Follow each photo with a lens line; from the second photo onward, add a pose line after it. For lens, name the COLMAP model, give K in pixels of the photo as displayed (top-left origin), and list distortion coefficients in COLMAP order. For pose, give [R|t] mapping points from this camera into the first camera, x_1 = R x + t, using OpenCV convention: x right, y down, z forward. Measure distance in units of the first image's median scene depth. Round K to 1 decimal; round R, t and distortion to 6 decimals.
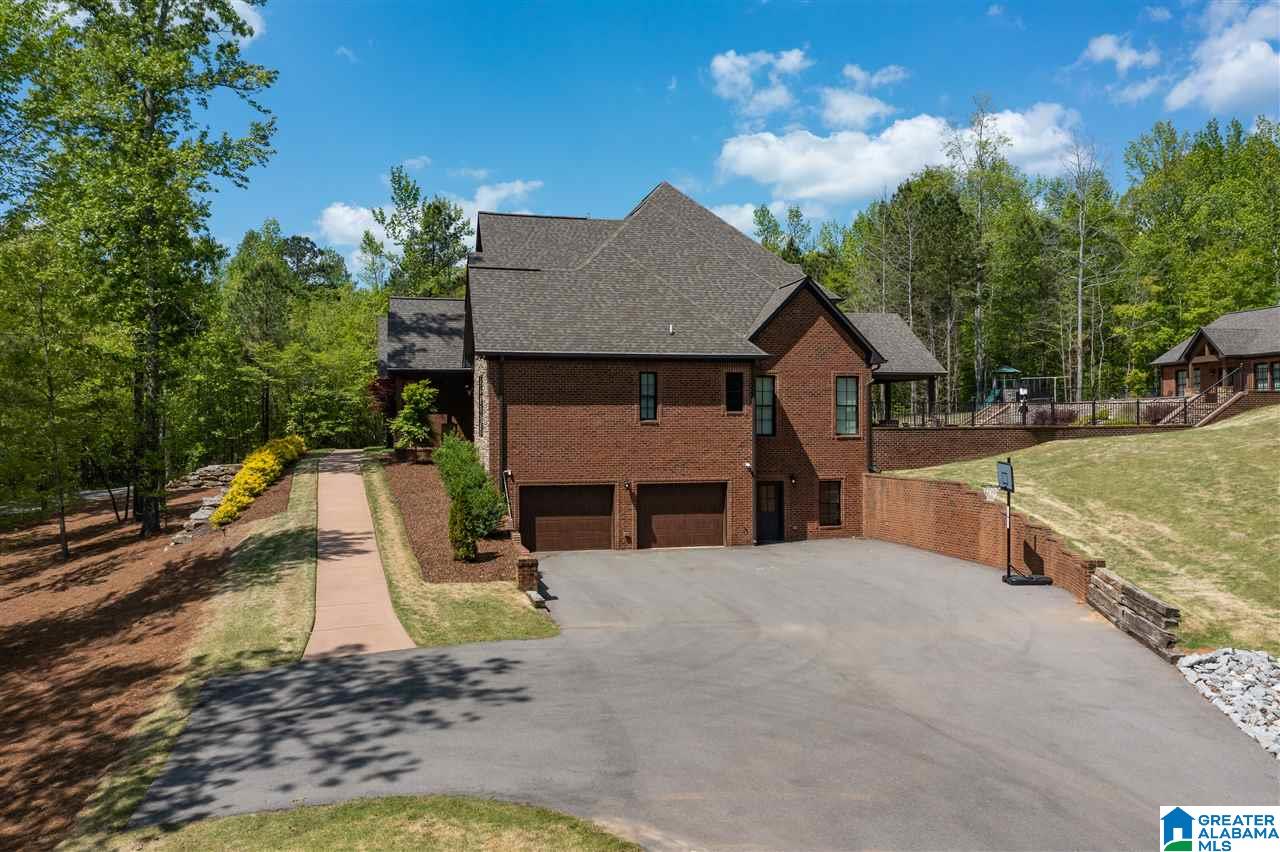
lens RADIAL K [[1025.8, 0, 639.8], [0, 1025.8, 423.8], [0, 0, 1]] dist [-0.000685, 0.000540]
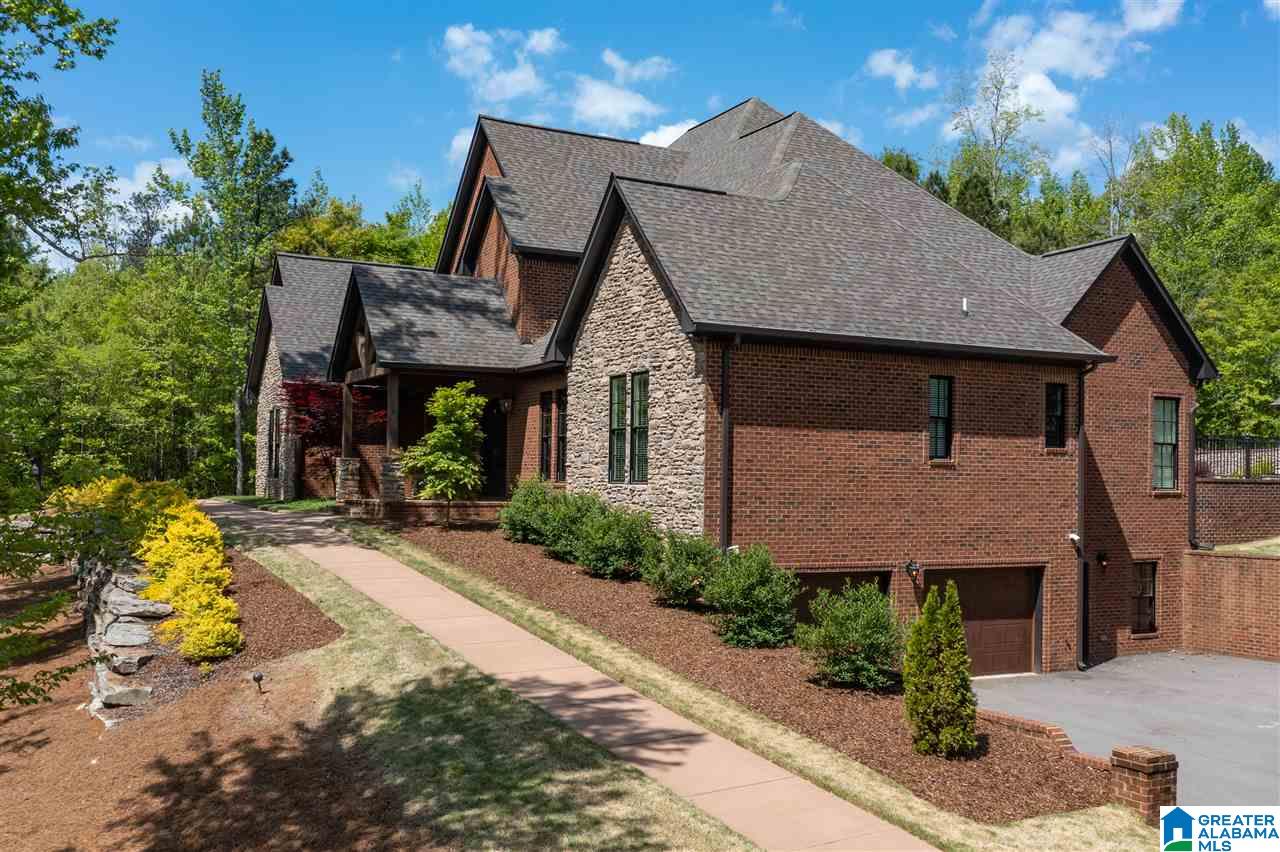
lens RADIAL K [[1252.5, 0, 640.1], [0, 1252.5, 429.6], [0, 0, 1]] dist [-0.034921, 0.000000]
pose [[0.969617, 0.026262, 0.243214, -0.283463], [-0.016845, 0.999029, -0.040716, 0.009860], [-0.244047, 0.035382, 0.969118, 0.308604]]
